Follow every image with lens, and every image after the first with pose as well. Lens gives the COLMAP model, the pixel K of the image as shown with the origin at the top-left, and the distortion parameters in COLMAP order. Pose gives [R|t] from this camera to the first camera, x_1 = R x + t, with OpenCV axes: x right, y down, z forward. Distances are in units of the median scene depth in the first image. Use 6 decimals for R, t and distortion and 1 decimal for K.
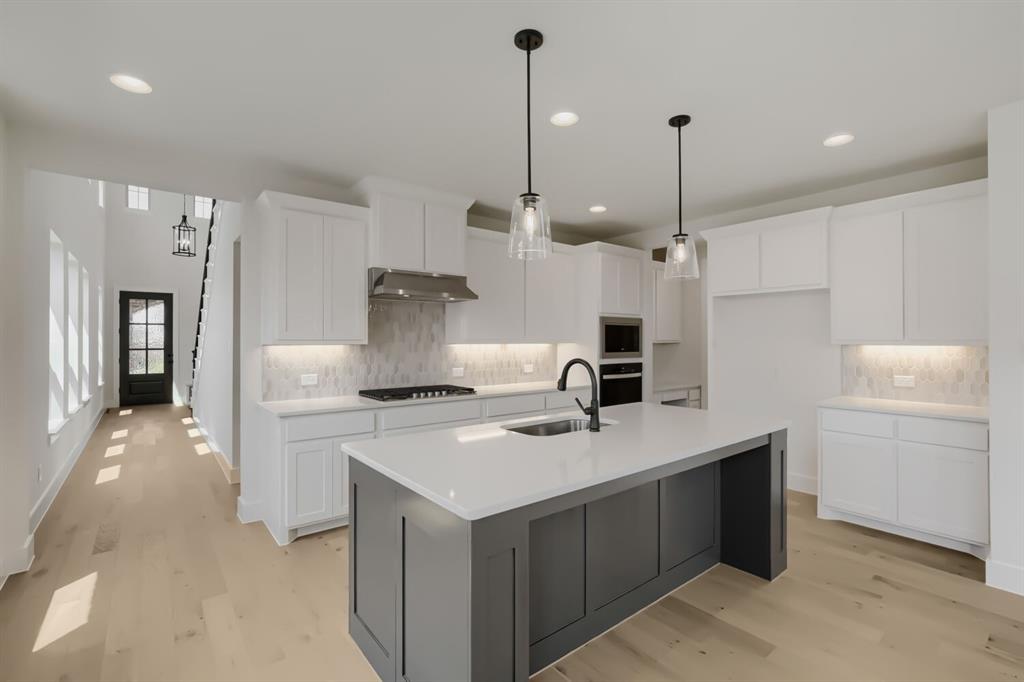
lens RADIAL K [[461.3, 0, 516.7], [0, 461.3, 338.8], [0, 0, 1]] dist [-0.000689, 0.000937]
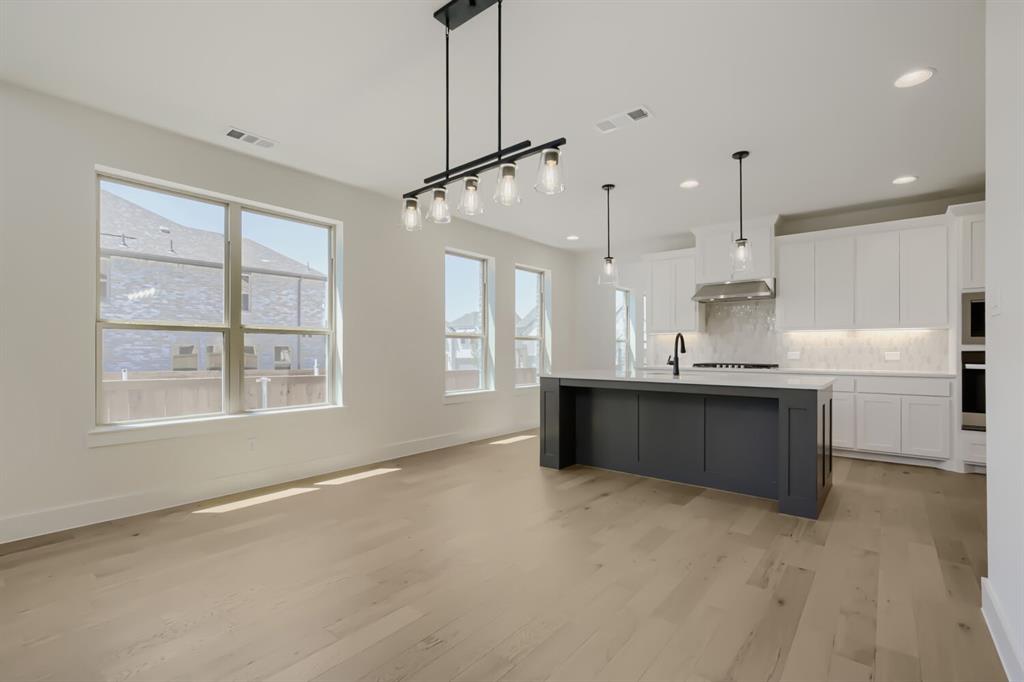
lens RADIAL K [[463.2, 0, 512.0], [0, 463.2, 341.0], [0, 0, 1]] dist [-0.004146, -0.000803]
pose [[0.204398, -0.016933, -0.978741, 0.996092], [0.003413, 0.999857, -0.016585, 0.058192], [0.978882, 0.000050, 0.204426, 0.043968]]
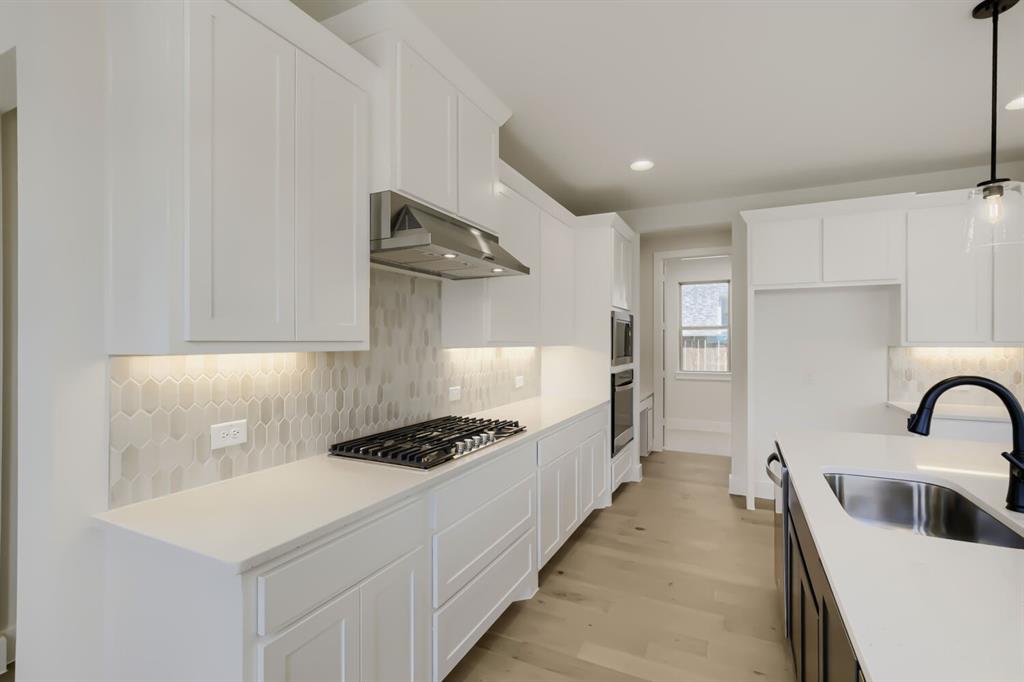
lens RADIAL K [[463.2, 0, 512.0], [0, 463.2, 341.0], [0, 0, 1]] dist [-0.004146, -0.000803]
pose [[0.907607, 0.000731, 0.419821, -0.352324], [-0.001585, 0.999997, 0.001684, 0.000827], [-0.419818, -0.002194, 0.907606, 0.448804]]
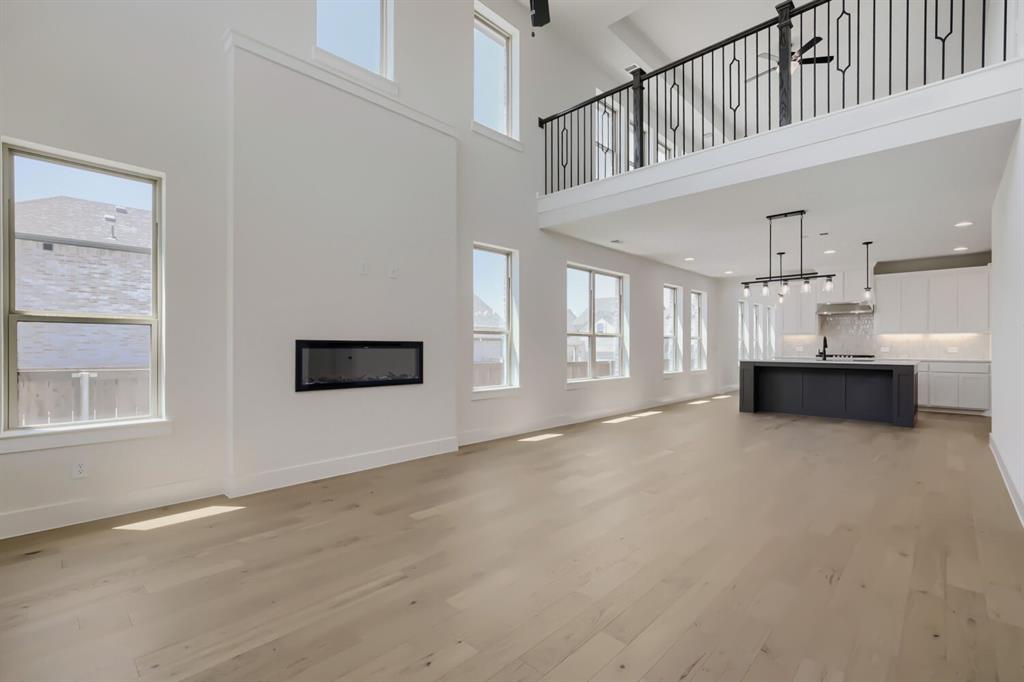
lens RADIAL K [[461.3, 0, 516.7], [0, 461.3, 338.8], [0, 0, 1]] dist [-0.000689, 0.000937]
pose [[0.136586, -0.012909, -0.990544, 1.684127], [0.001608, 0.999917, -0.012810, 0.054758], [0.990627, 0.000157, 0.136595, -0.812069]]
